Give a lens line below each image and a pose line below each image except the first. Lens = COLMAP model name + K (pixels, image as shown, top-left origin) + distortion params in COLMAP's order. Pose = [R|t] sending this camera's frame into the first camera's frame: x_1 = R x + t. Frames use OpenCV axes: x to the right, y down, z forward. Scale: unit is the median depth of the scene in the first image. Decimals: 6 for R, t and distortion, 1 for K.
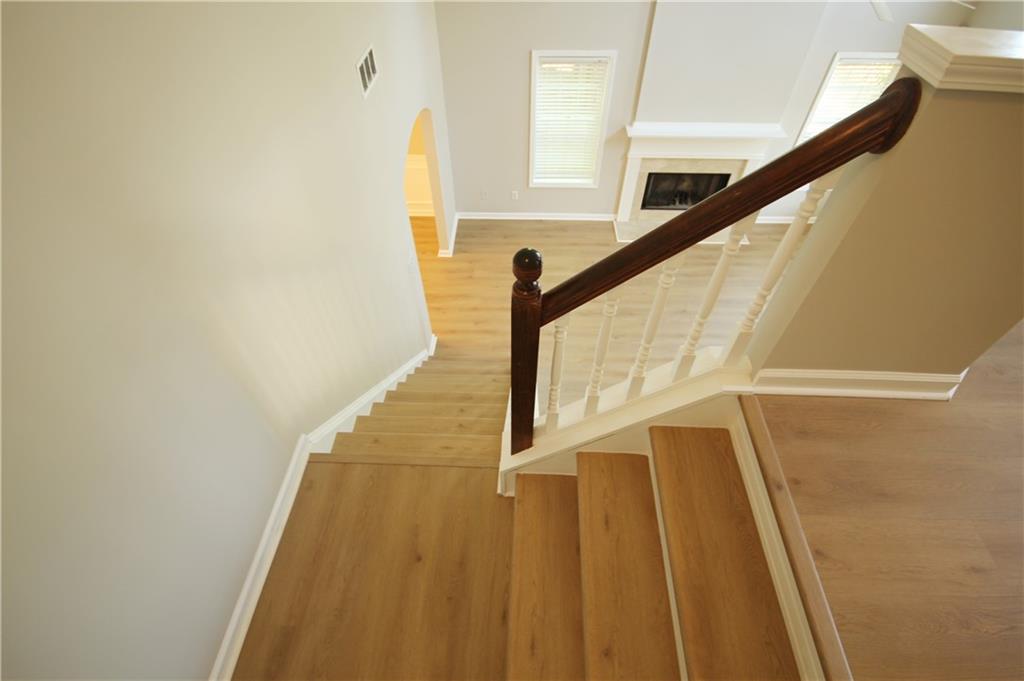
lens RADIAL K [[482.1, 0, 511.2], [0, 482.1, 339.5], [0, 0, 1]] dist [0.006742, -0.002694]
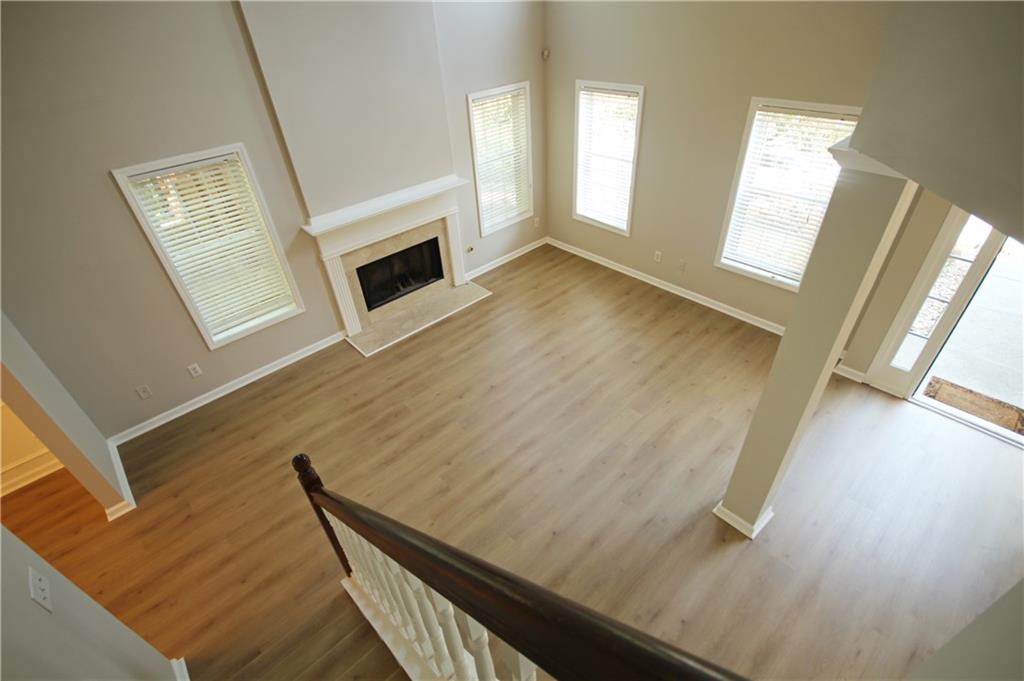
lens RADIAL K [[482.1, 0, 513.0], [0, 482.1, 343.7], [0, 0, 1]] dist [0.006742, -0.002694]
pose [[0.715935, -0.448756, 0.534841, -0.019036], [0.551243, 0.833452, -0.038585, -0.060357], [-0.428449, 0.322451, 0.844071, 0.232756]]
